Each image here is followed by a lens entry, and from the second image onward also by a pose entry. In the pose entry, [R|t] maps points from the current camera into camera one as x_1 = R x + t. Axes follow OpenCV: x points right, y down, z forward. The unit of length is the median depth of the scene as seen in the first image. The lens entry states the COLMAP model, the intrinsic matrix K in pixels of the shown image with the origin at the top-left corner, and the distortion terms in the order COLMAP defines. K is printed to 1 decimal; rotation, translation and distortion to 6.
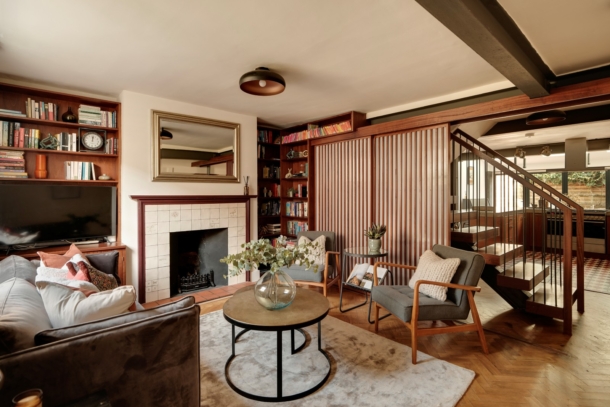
lens RADIAL K [[314.2, 0, 304.2], [0, 314.2, 192.8], [0, 0, 1]] dist [0.001413, 0.000625]
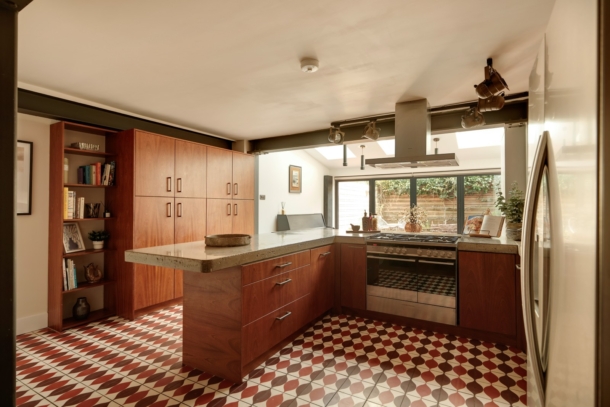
lens RADIAL K [[318.7, 0, 290.6], [0, 318.7, 203.5], [0, 0, 1]] dist [-0.002294, 0.000091]
pose [[0.960644, 0.005755, 0.277724, 0.292598], [-0.003892, 0.999966, -0.007260, 0.001526], [-0.277756, 0.005893, 0.960634, 0.305233]]
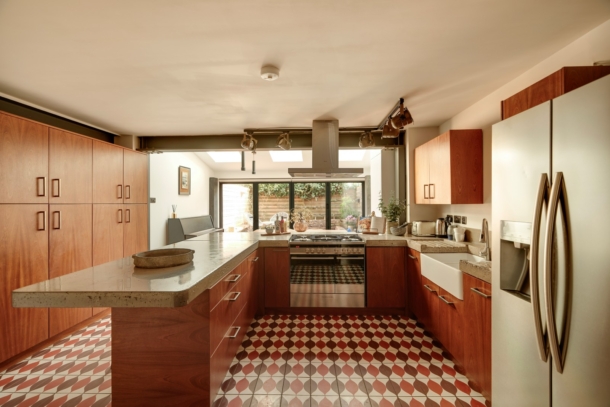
lens RADIAL K [[288.9, 0, 306.7], [0, 288.9, 202.6], [0, 0, 1]] dist [-0.001135, 0.000607]
pose [[0.694453, -0.000805, 0.719538, 0.242804], [0.003956, 0.999989, -0.002699, -0.006929], [-0.719527, 0.004721, 0.694448, 0.358014]]
